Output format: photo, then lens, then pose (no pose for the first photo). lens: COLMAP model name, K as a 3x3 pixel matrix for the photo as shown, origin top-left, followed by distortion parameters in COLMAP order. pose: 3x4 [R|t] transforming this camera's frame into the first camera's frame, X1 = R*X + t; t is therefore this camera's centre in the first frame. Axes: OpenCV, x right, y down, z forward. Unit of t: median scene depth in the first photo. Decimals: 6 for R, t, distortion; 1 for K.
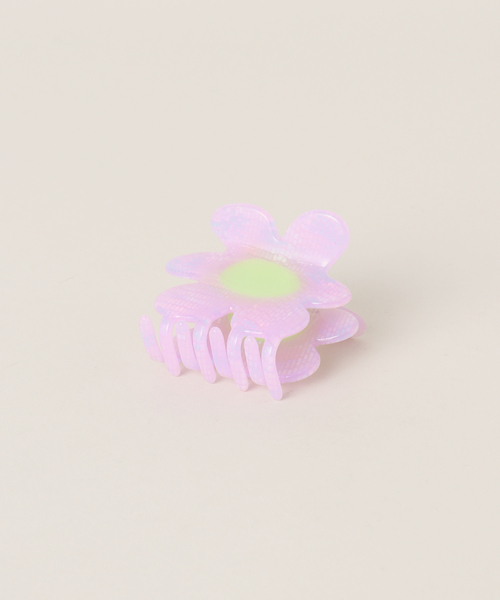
lens RADIAL K [[1589.7, 0, 249.8], [0, 1589.7, 301.2], [0, 0, 1]] dist [0.069451, 0.000000]
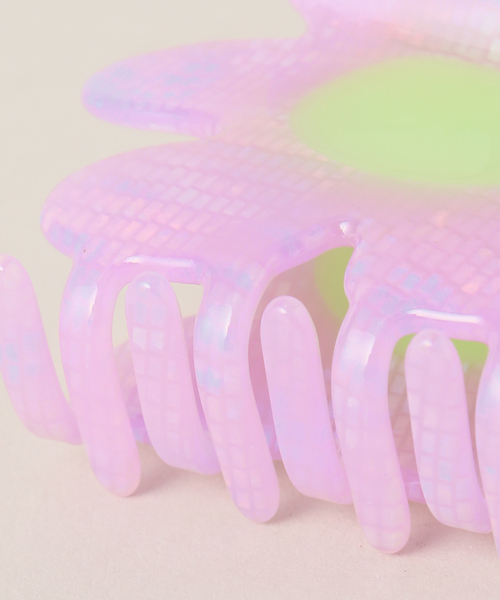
lens RADIAL K [[1589.7, 0, 250.6], [0, 1589.7, 299.2], [0, 0, 1]] dist [0.069451, 0.000000]
pose [[0.997376, 0.004435, 0.072265, -0.045040], [0.000504, 0.997672, -0.068194, 0.033440], [-0.072399, 0.068052, 0.995051, 0.745579]]
